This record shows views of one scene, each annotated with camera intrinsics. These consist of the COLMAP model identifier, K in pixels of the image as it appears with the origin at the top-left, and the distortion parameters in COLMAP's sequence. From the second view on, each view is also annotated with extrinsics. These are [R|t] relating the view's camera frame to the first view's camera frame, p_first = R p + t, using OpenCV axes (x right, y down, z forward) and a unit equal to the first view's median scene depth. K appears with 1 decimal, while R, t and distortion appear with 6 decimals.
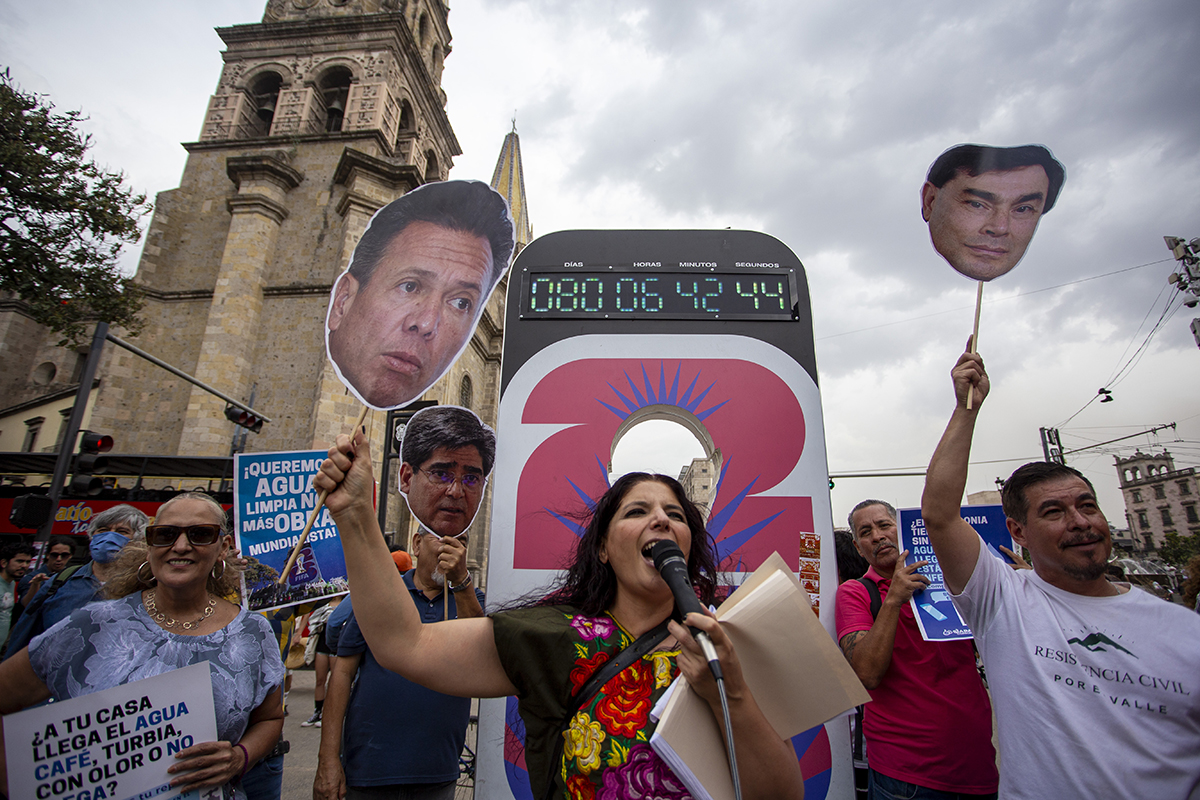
lens RADIAL K [[603.1, 0, 596.0], [0, 603.1, 396.0], [0, 0, 1]] dist [-0.070900, 0.031173]
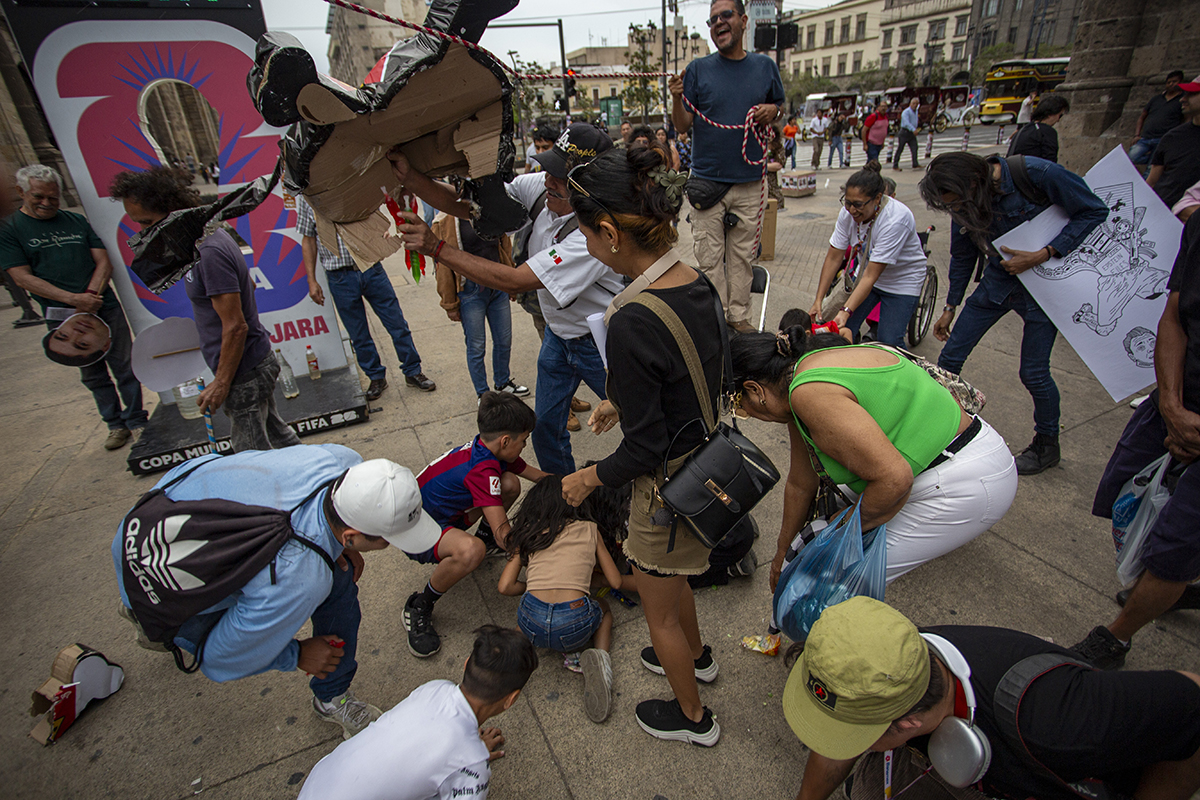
lens RADIAL K [[584.9, 0, 598.5], [0, 584.9, 396.4], [0, 0, 1]] dist [-0.060996, 0.021052]
pose [[0.875305, -0.266014, 0.403828, 0.022300], [-0.071973, 0.754128, 0.652772, -0.031115], [-0.478185, -0.600439, 0.640946, -0.074902]]
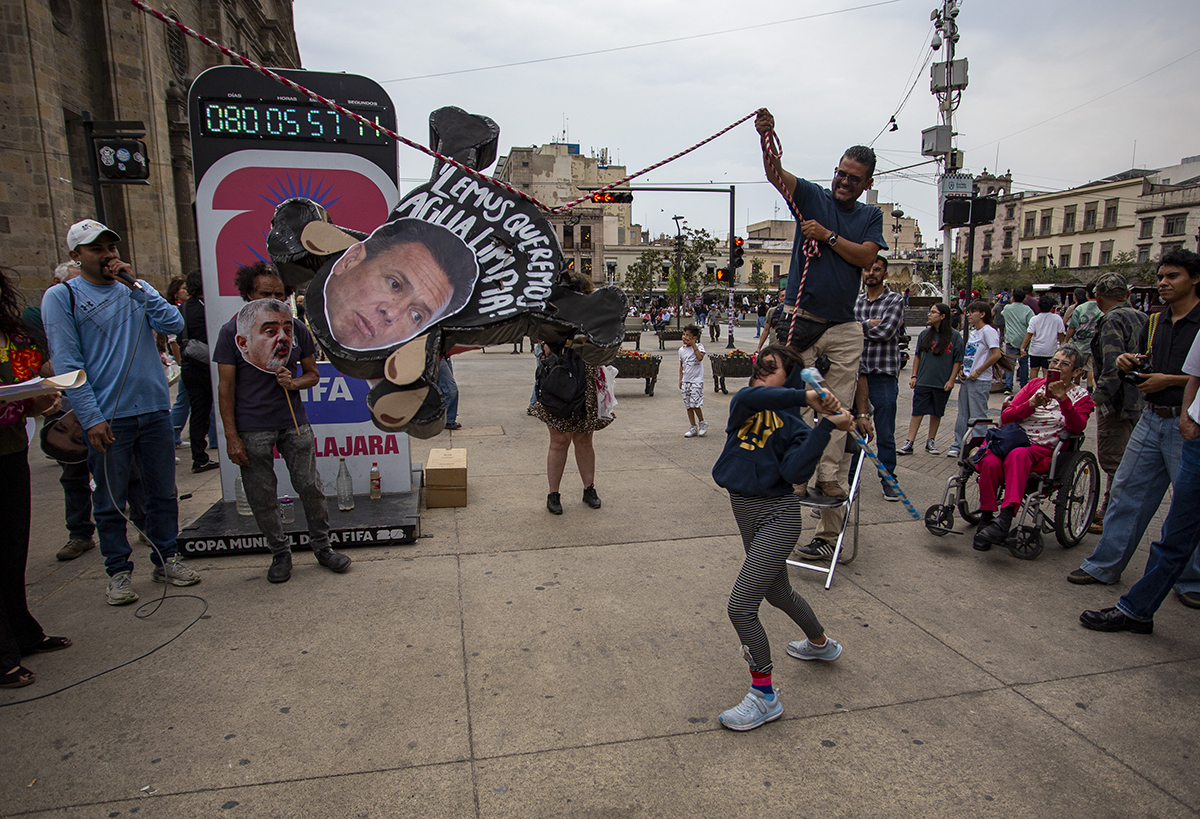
lens RADIAL K [[735.0, 0, 627.4], [0, 735.0, 451.8], [0, 0, 1]] dist [-0.071051, 0.031440]
pose [[0.955823, -0.067739, 0.286030, 0.028302], [-0.079122, 0.877878, 0.472303, -0.030752], [-0.283093, -0.474069, 0.833737, -0.100810]]
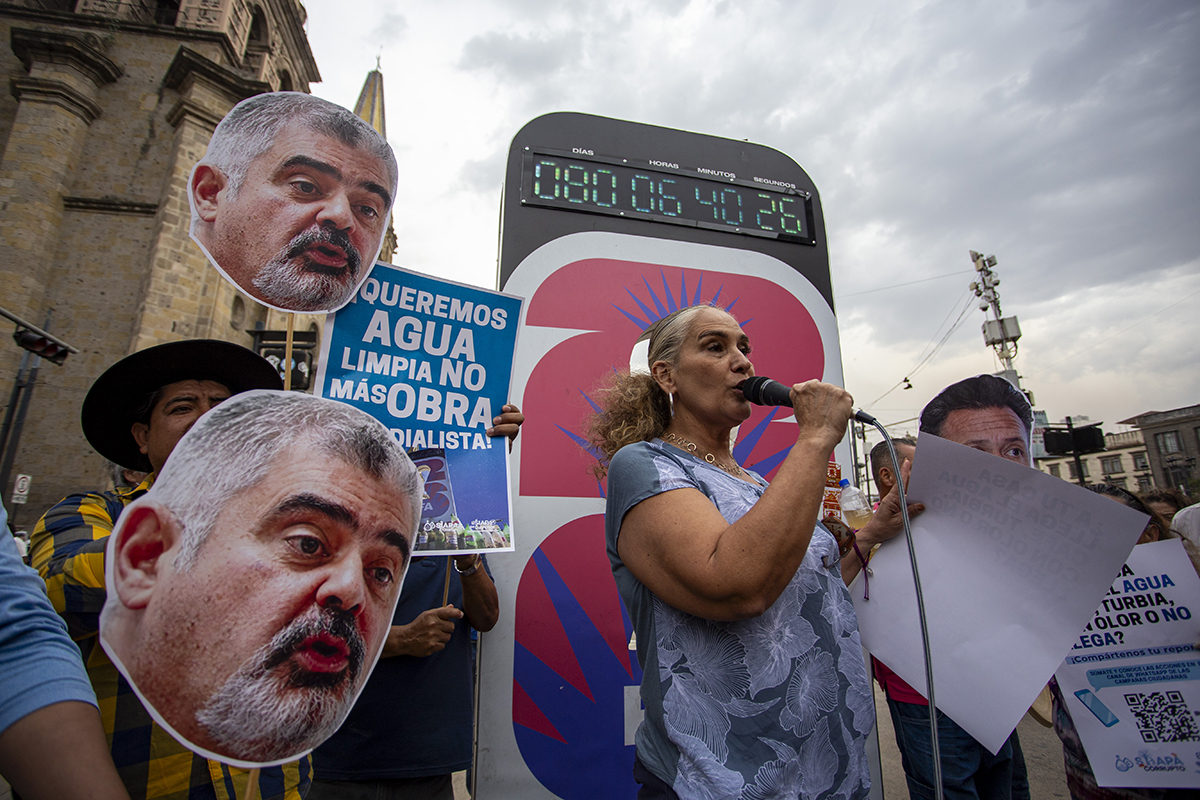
lens RADIAL K [[584.9, 0, 598.5], [0, 584.9, 396.4], [0, 0, 1]] dist [-0.060996, 0.021052]
pose [[0.964890, 0.053699, 0.257108, -0.018220], [-0.068733, 0.996389, 0.049843, 0.007659], [-0.253503, -0.065765, 0.965096, 0.014797]]
